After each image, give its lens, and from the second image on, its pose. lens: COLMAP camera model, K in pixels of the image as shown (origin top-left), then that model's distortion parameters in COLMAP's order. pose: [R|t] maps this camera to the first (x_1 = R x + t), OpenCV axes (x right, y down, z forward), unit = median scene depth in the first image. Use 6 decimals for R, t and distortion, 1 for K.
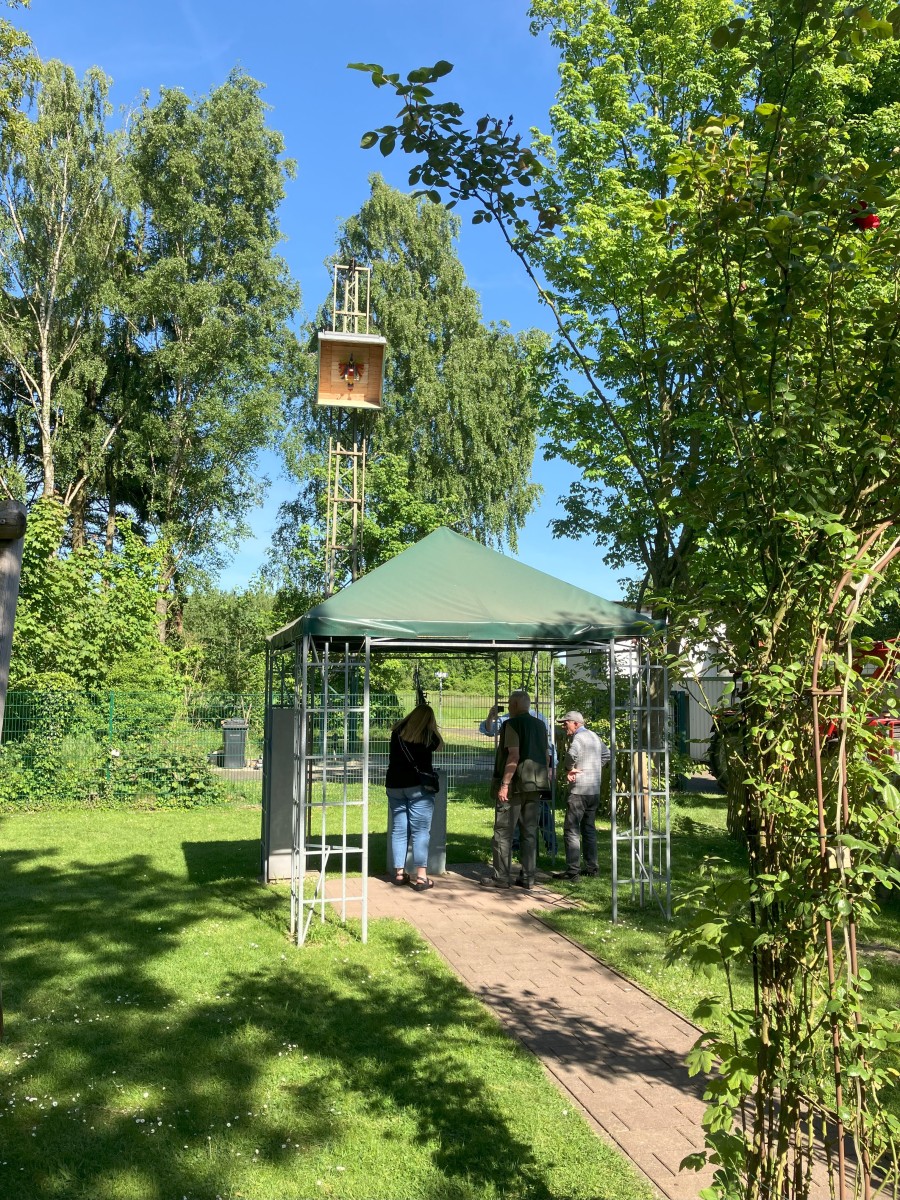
lens RADIAL K [[1001.5, 0, 466.2], [0, 1001.5, 607.4], [0, 0, 1]] dist [-0.000209, -0.006062]
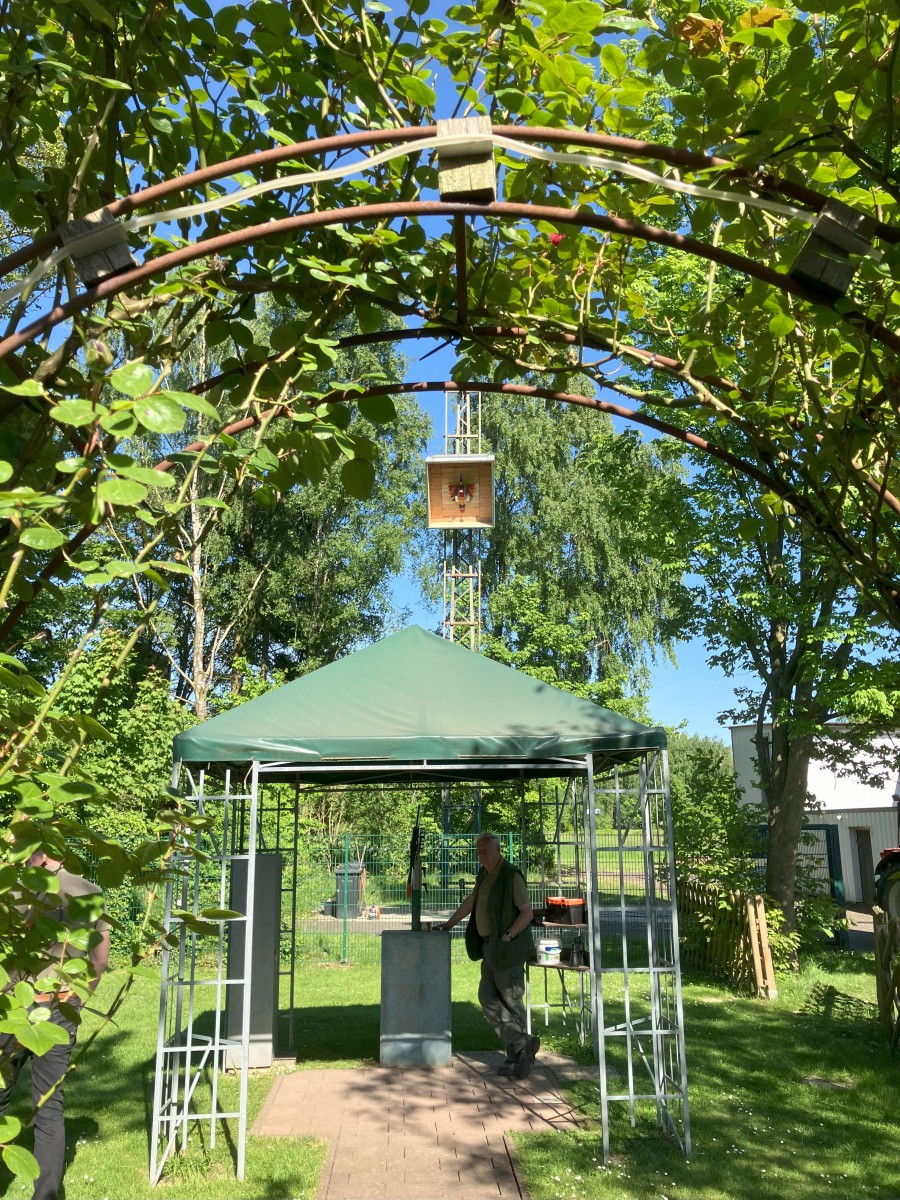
lens RADIAL K [[996.1, 0, 462.7], [0, 996.1, 597.2], [0, 0, 1]] dist [0.114527, -0.196191]
pose [[0.975987, -0.064499, -0.208062, 0.079530], [0.034010, 0.988563, -0.146921, 0.007452], [0.215159, 0.136317, 0.967018, 0.074340]]
